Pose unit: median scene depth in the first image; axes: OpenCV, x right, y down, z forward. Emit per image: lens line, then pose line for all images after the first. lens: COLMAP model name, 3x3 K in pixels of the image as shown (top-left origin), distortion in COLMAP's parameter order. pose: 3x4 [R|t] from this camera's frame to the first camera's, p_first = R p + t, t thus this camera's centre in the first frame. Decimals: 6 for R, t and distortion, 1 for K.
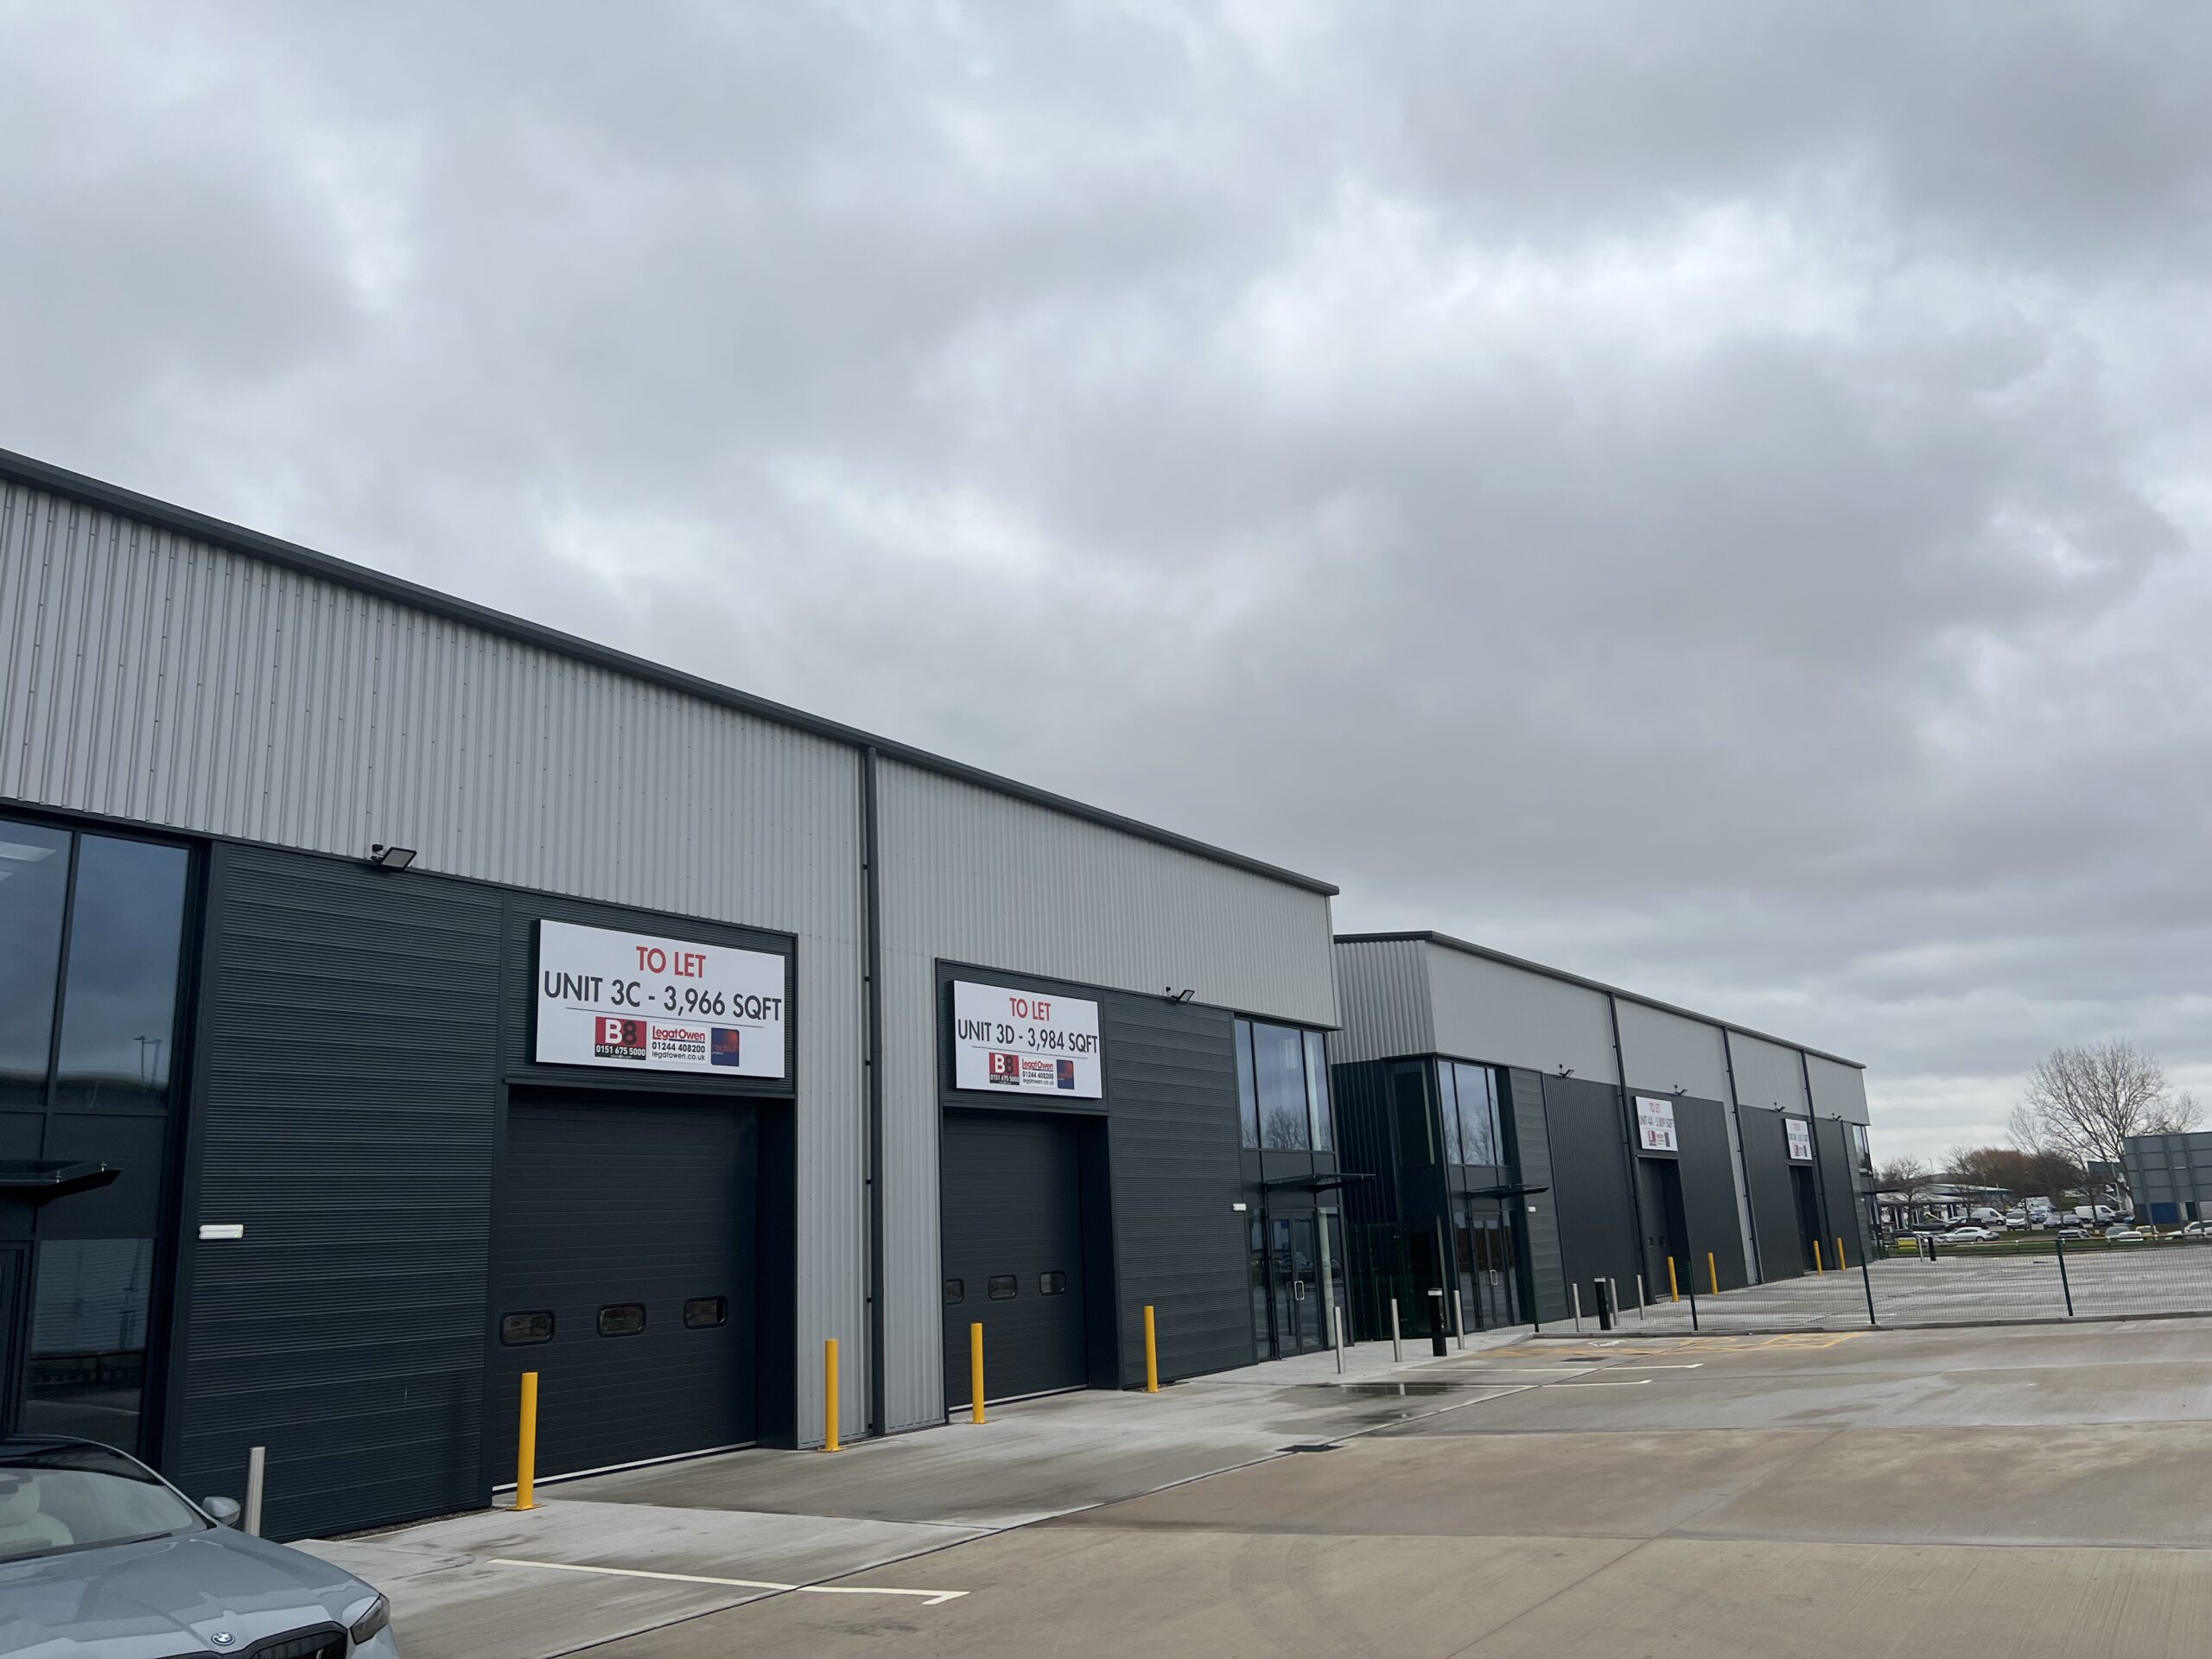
lens RADIAL K [[1686.2, 0, 1106.0], [0, 1686.2, 829.5], [0, 0, 1]] dist [0.013312, 0.003178]
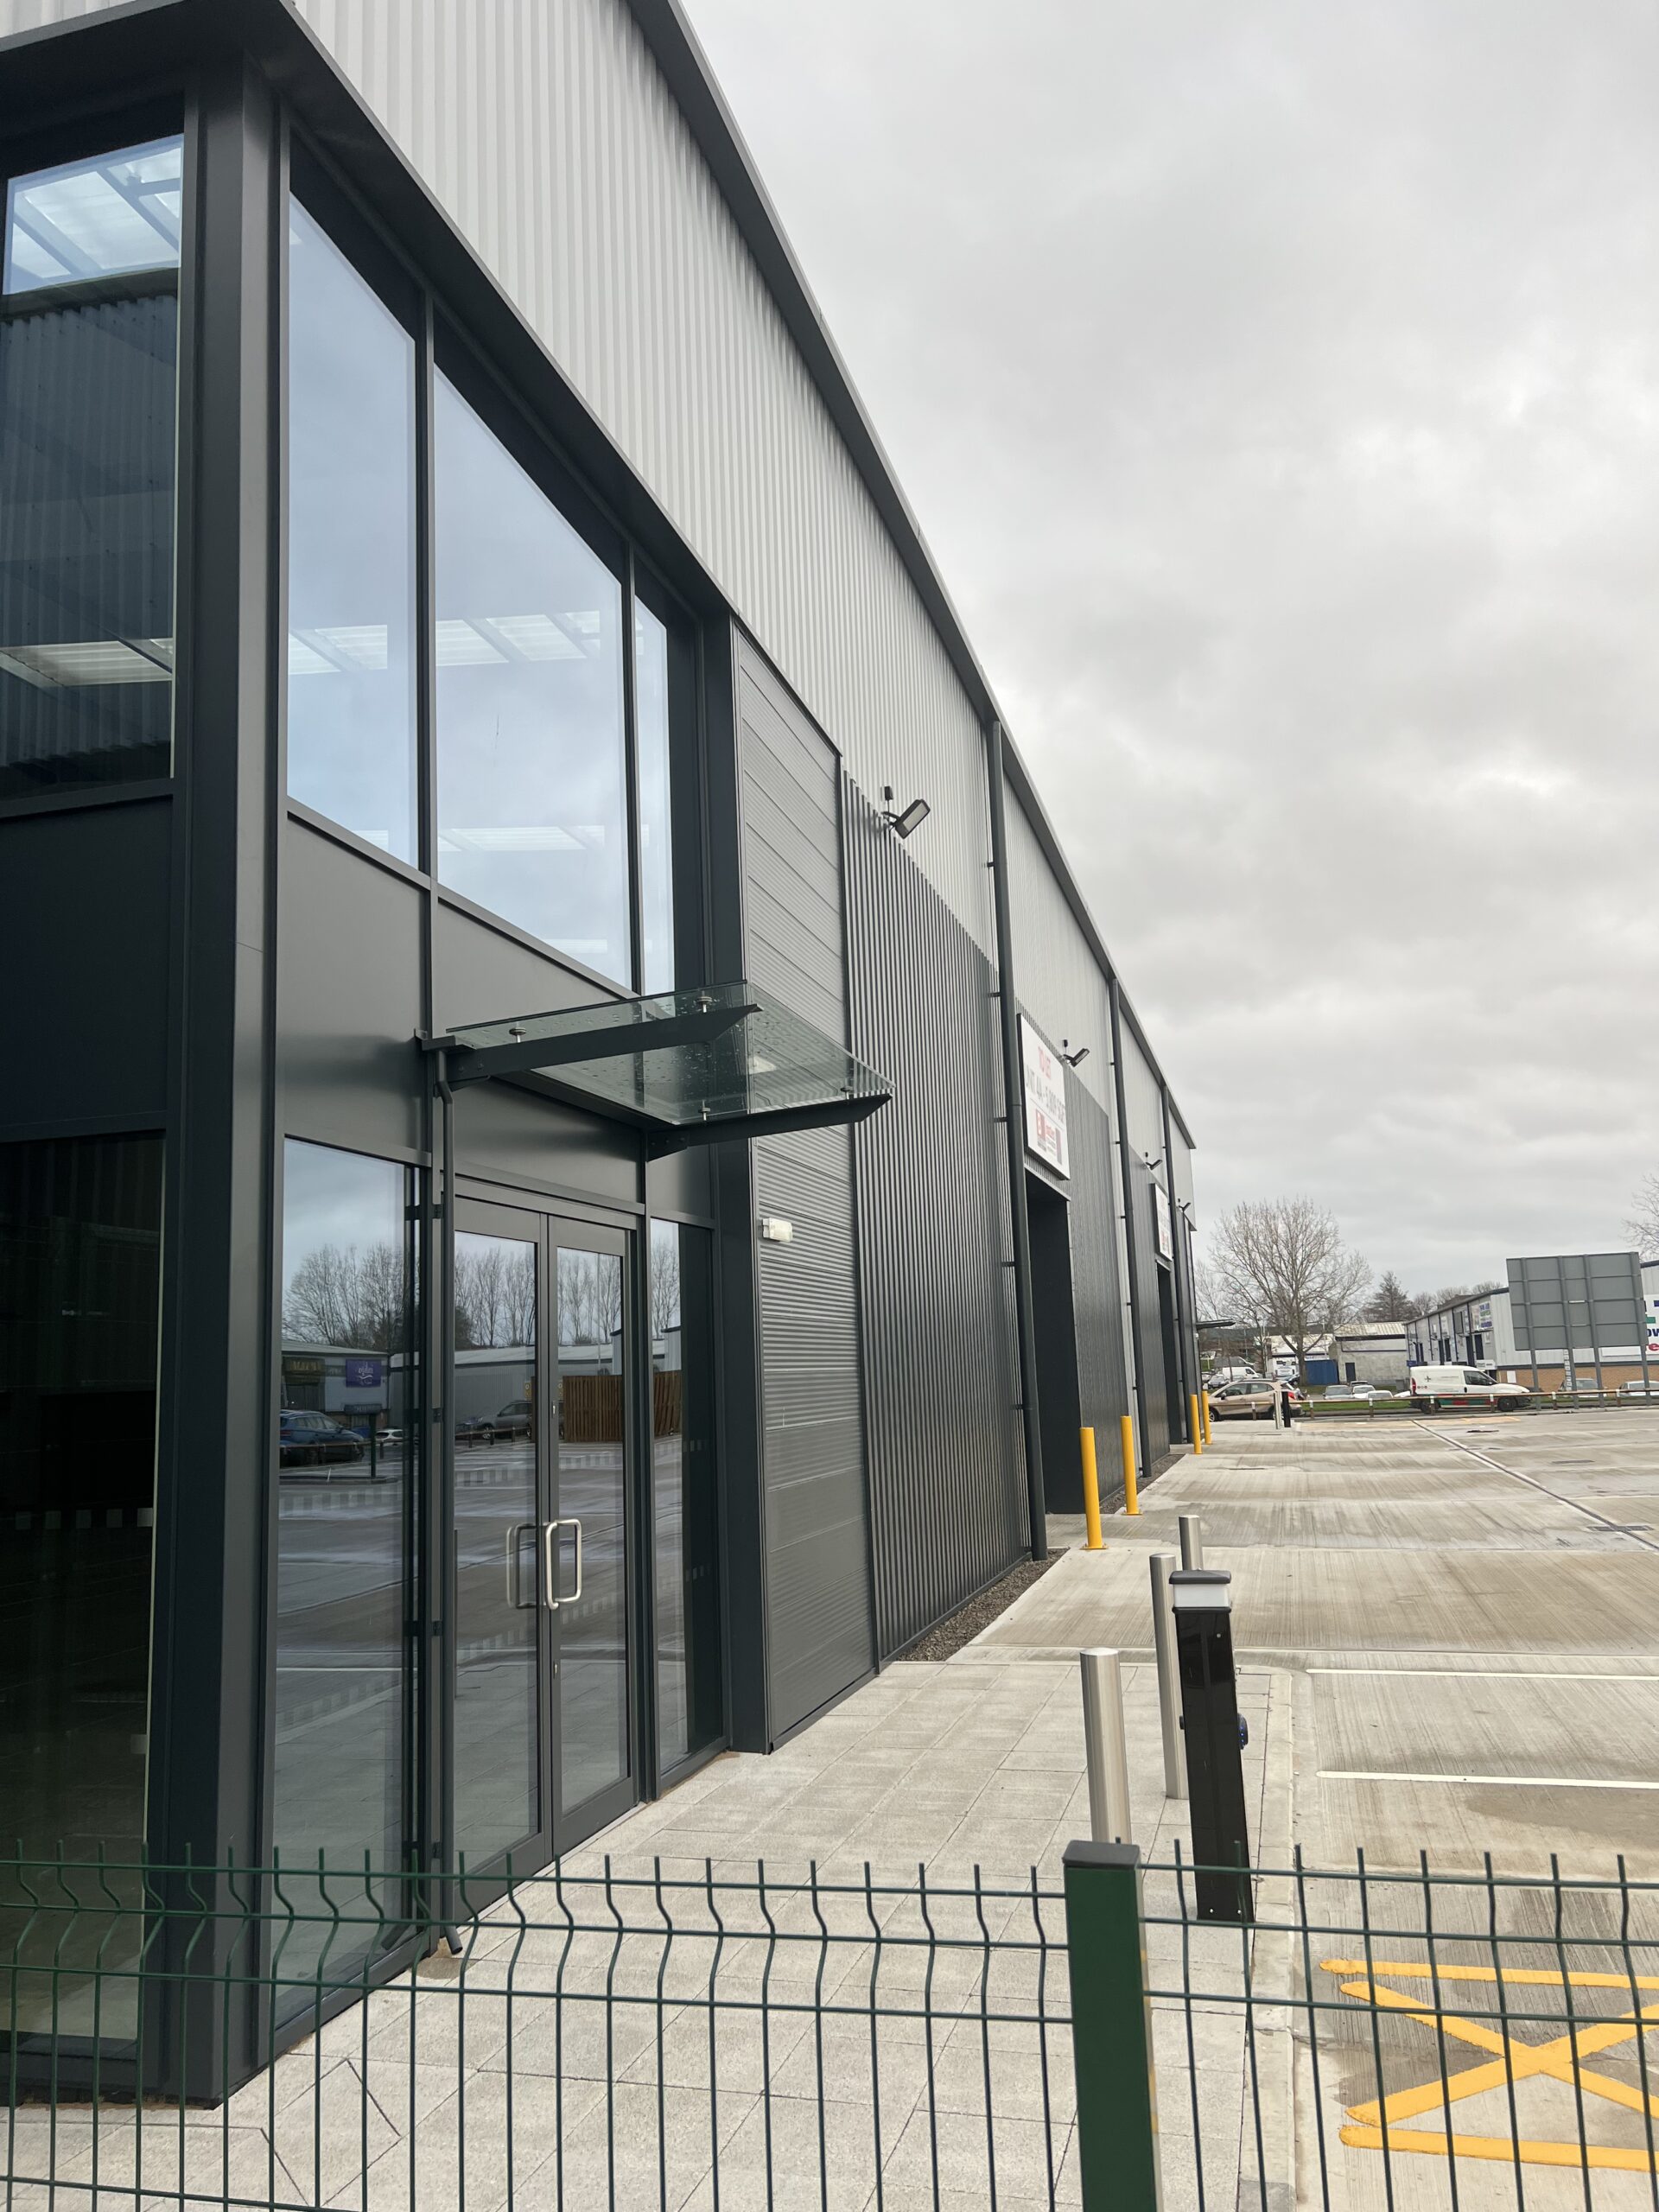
lens RADIAL K [[1686.2, 0, 829.5], [0, 1686.2, 1106.0], [0, 0, 1]] dist [0.013312, 0.003178]
pose [[0.948447, 0.069751, 0.309164, 0.276645], [-0.091606, 0.994178, 0.056728, 0.287191], [-0.303408, -0.082125, 0.949315, 1.156426]]
